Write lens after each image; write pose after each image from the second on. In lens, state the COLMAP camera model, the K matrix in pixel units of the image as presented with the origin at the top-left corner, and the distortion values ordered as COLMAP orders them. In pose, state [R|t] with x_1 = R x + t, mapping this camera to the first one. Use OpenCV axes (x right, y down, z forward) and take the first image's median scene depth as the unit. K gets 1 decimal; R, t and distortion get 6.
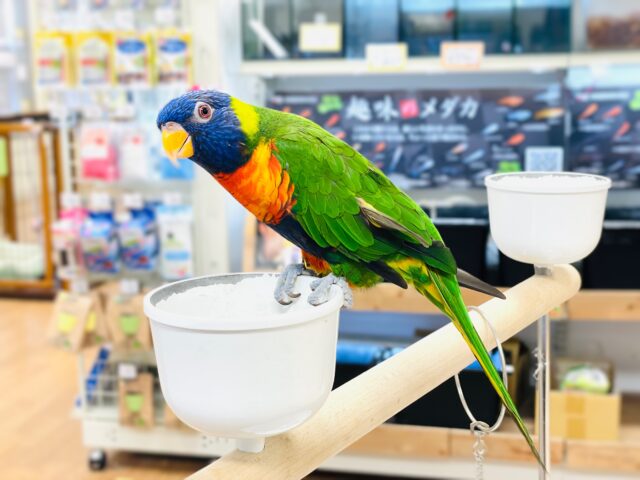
lens RADIAL K [[1012.7, 0, 320.0], [0, 1012.7, 240.0], [0, 0, 1]] dist [0.020883, 0.066154]
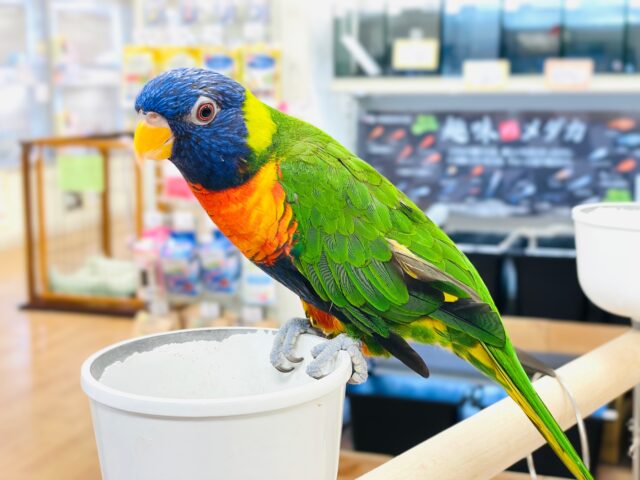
lens RADIAL K [[963.8, 0, 320.0], [0, 963.8, 240.0], [0, 0, 1]] dist [0.004338, -0.165228]
pose [[0.991911, 0.028612, -0.123670, 0.028035], [-0.030931, 0.999379, -0.016878, -0.008340], [0.123110, 0.020566, 0.992180, 0.099914]]
